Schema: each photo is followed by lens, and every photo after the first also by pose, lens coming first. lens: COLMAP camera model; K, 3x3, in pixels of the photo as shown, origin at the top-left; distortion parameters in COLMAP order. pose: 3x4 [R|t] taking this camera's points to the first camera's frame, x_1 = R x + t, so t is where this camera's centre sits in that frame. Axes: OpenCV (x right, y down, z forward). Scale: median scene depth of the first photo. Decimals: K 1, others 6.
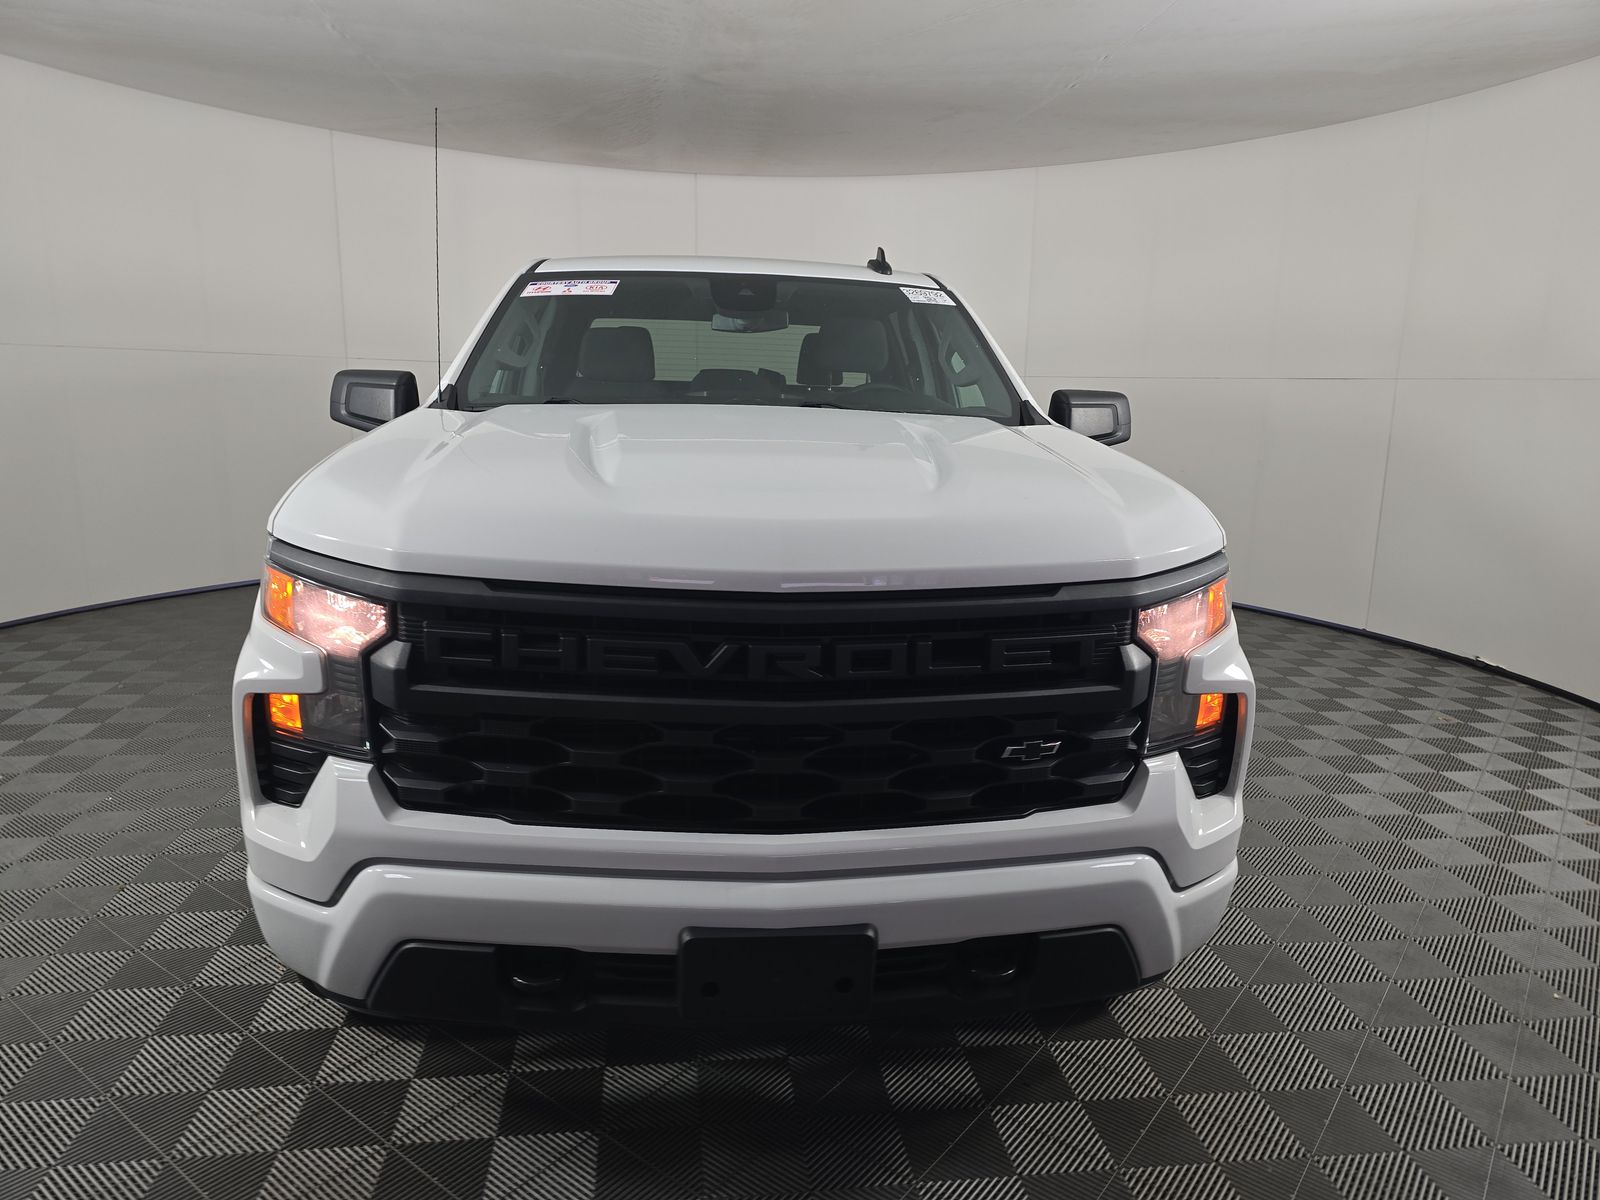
lens RADIAL K [[1059.1, 0, 802.9], [0, 1059.1, 649.9], [0, 0, 1]] dist [0.038998, -0.003842]
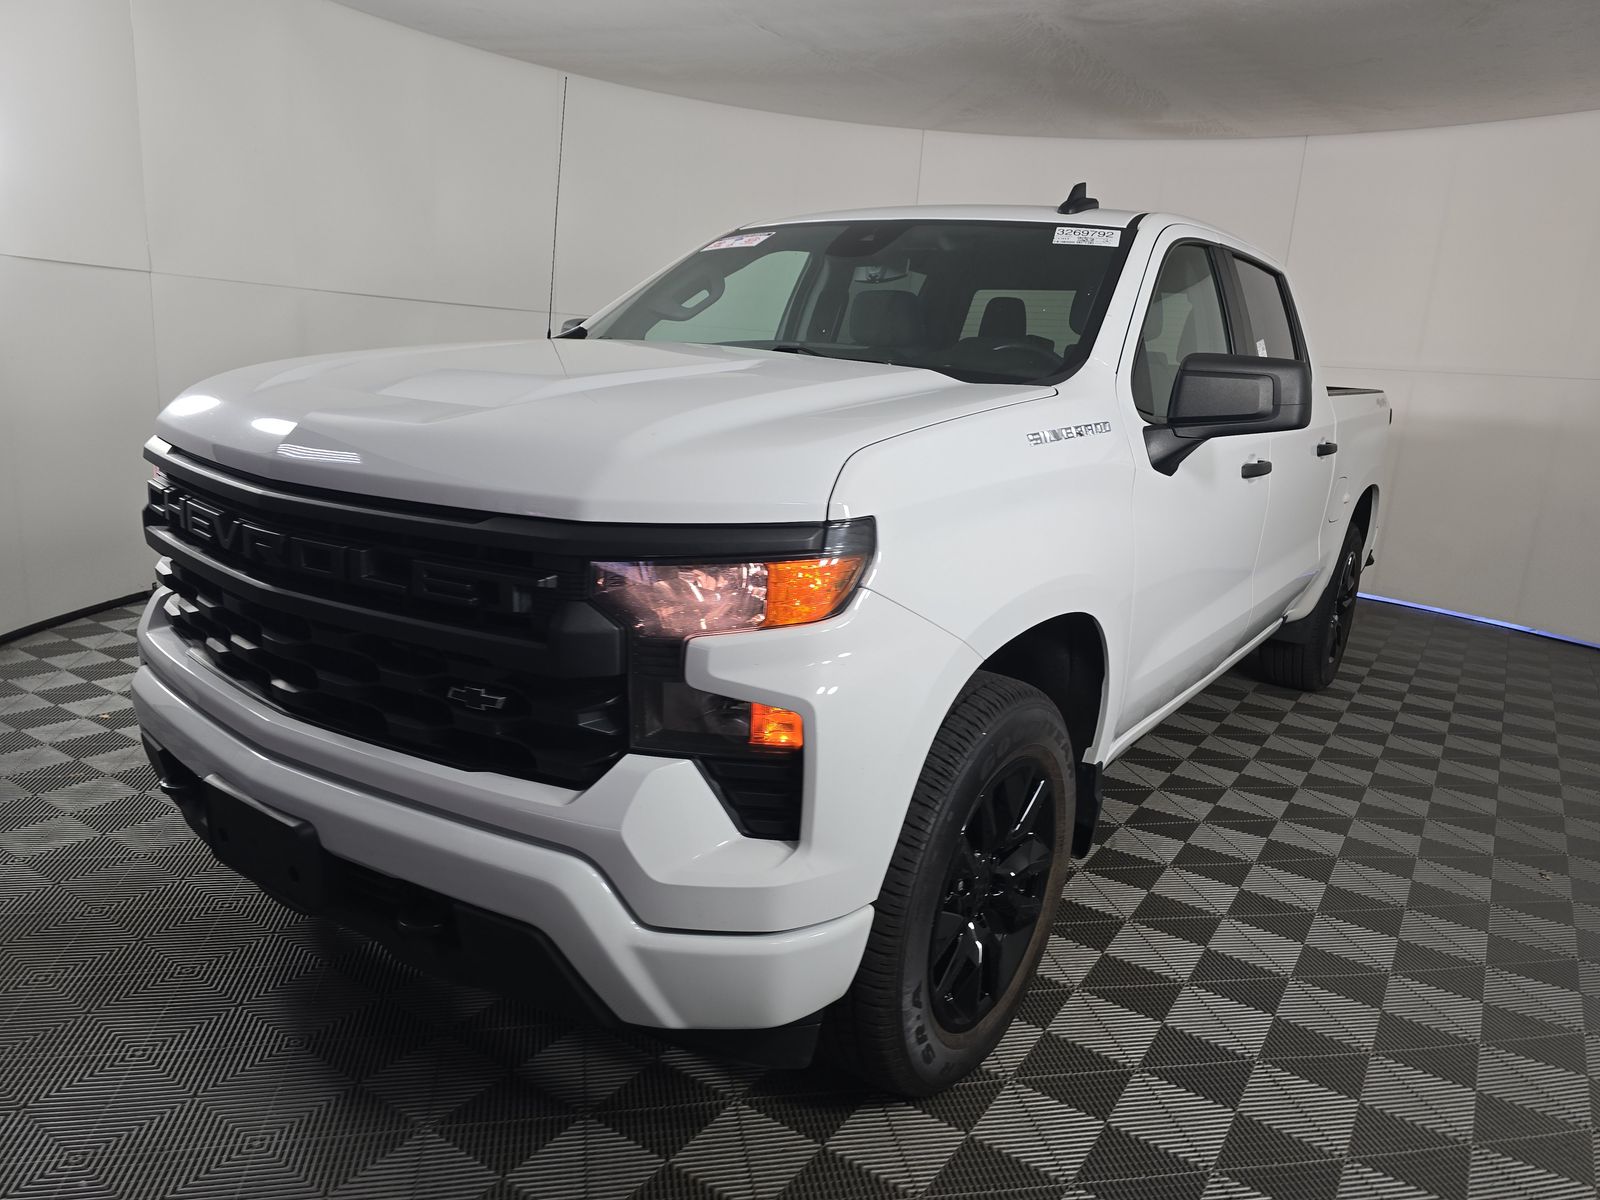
lens RADIAL K [[1059.1, 0, 802.9], [0, 1059.1, 649.9], [0, 0, 1]] dist [0.038998, -0.003842]
pose [[0.763688, 0.202684, -0.612944, 0.877203], [-0.206557, 0.976242, 0.065461, -0.055092], [0.611649, 0.076616, 0.787410, 0.417826]]
